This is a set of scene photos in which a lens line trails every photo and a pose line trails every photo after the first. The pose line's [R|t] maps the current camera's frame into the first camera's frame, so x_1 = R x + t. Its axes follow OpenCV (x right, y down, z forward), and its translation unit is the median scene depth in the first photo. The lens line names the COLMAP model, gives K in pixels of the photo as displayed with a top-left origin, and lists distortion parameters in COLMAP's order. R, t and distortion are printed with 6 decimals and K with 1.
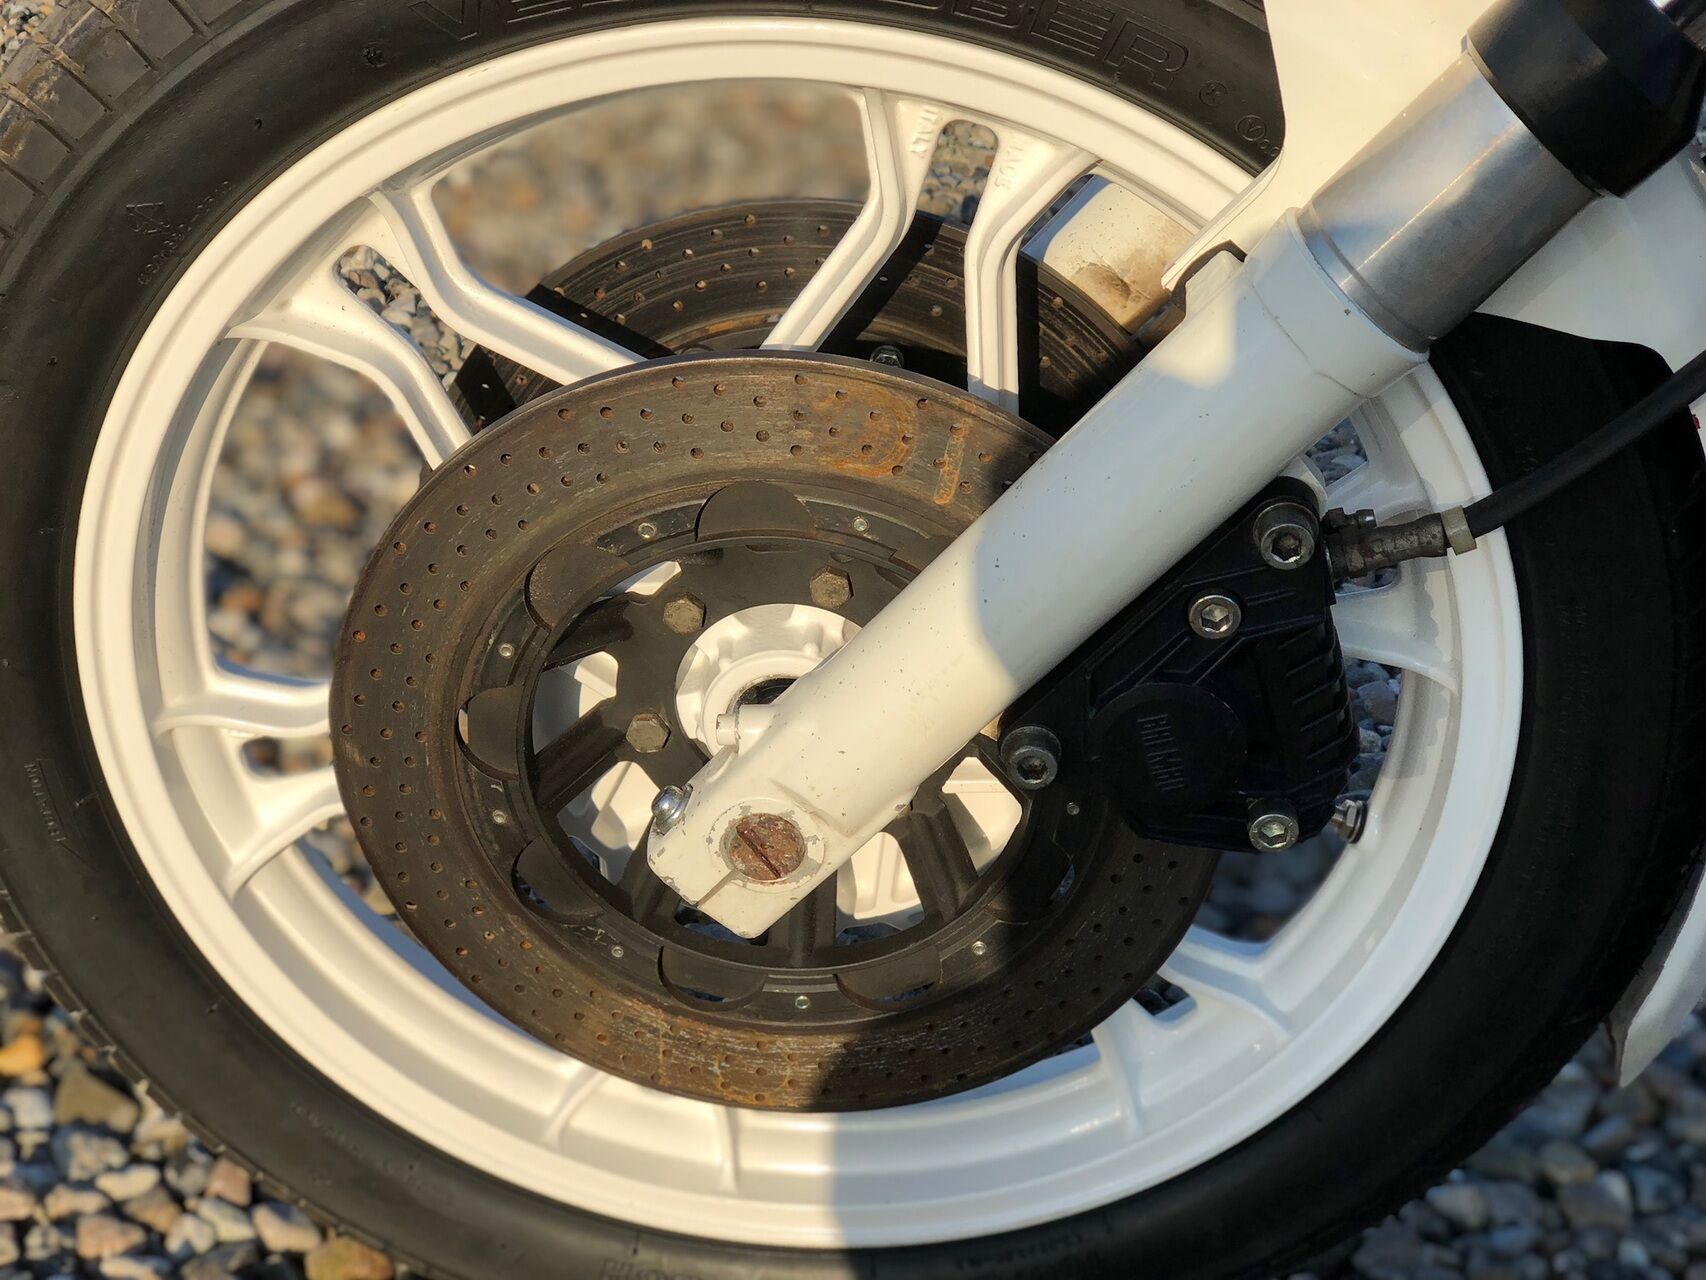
lens RADIAL K [[2605.0, 0, 853.0], [0, 2605.0, 640.0], [0, 0, 1]] dist [-0.030015, -0.103443]
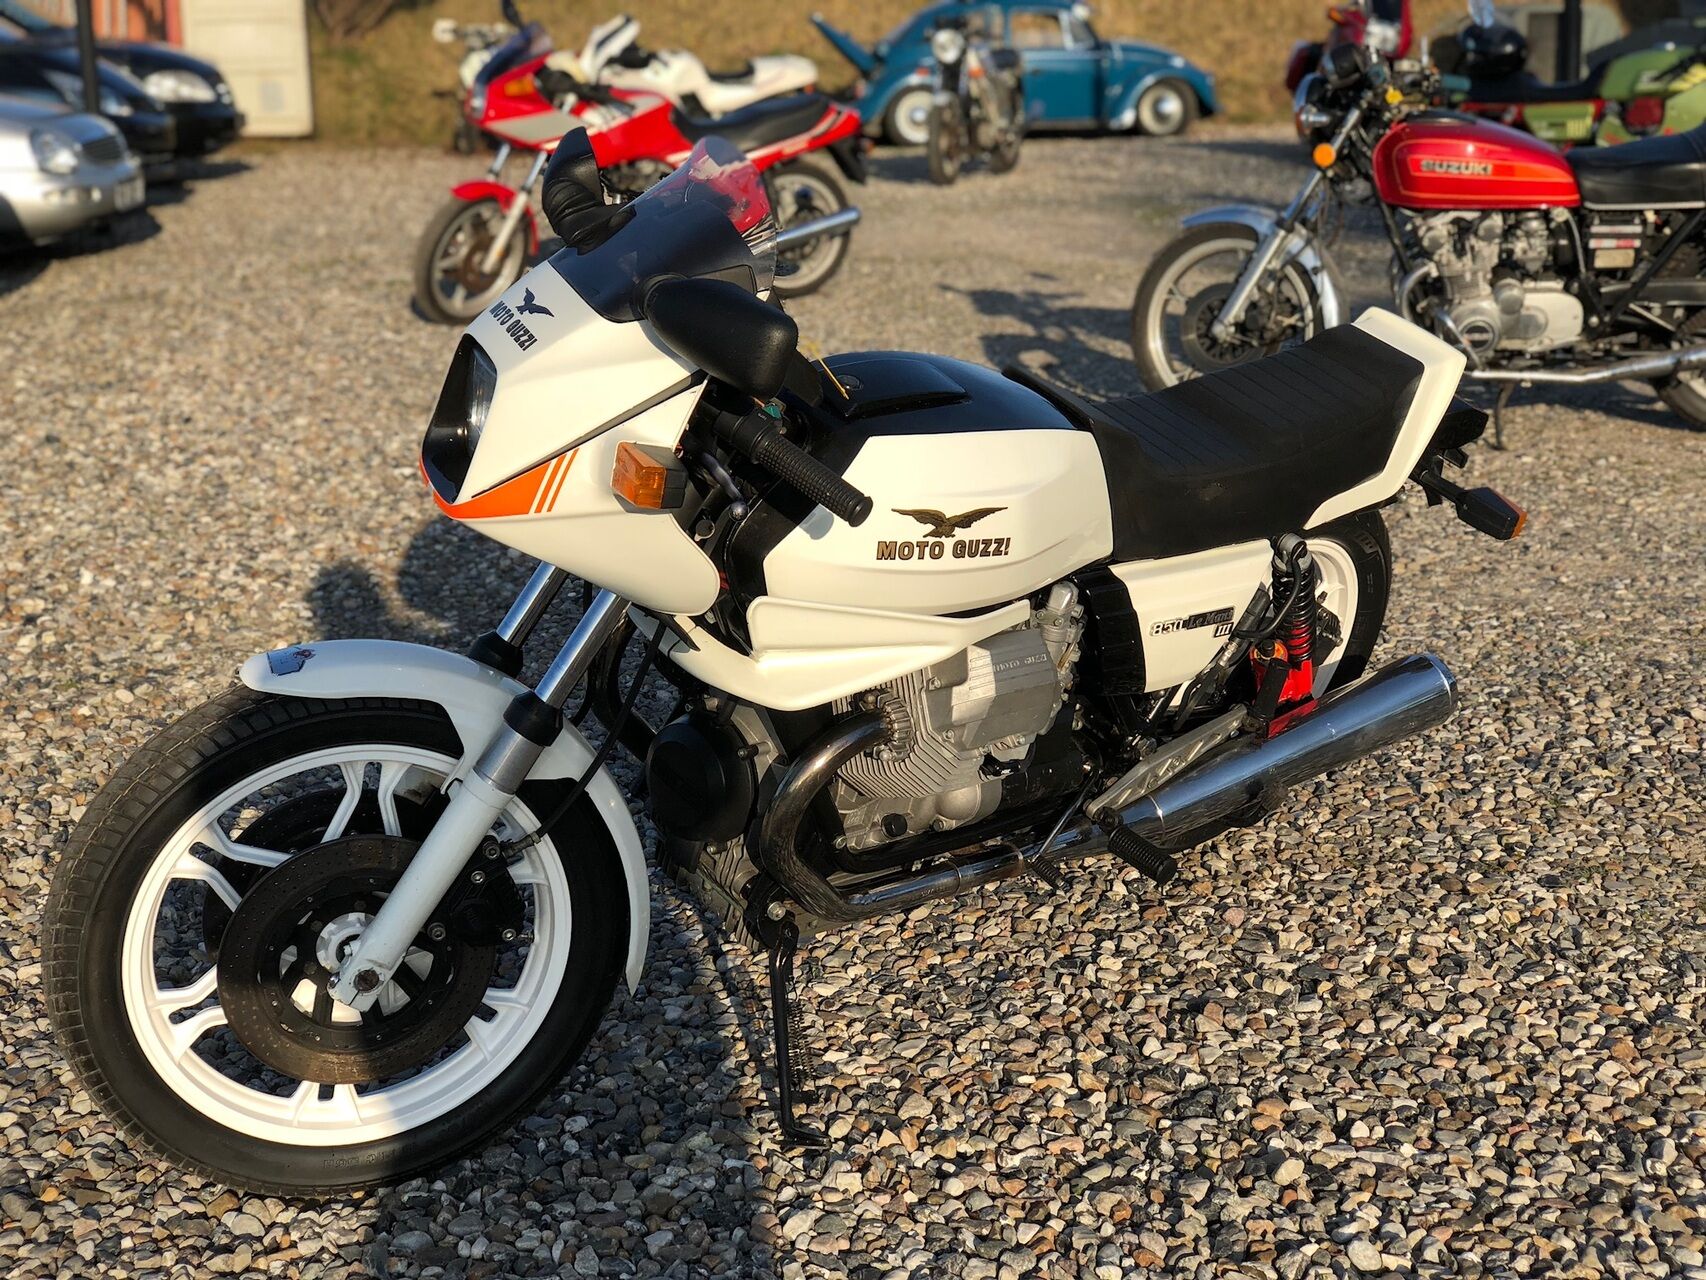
lens RADIAL K [[2576.5, 0, 853.0], [0, 2576.5, 640.0], [0, 0, 1]] dist [0.016765, 0.022850]
pose [[0.909327, -0.224195, 0.350514, -0.523738], [0.279158, 0.953407, -0.114396, 0.212755], [-0.308536, 0.201873, 0.929545, -2.354281]]
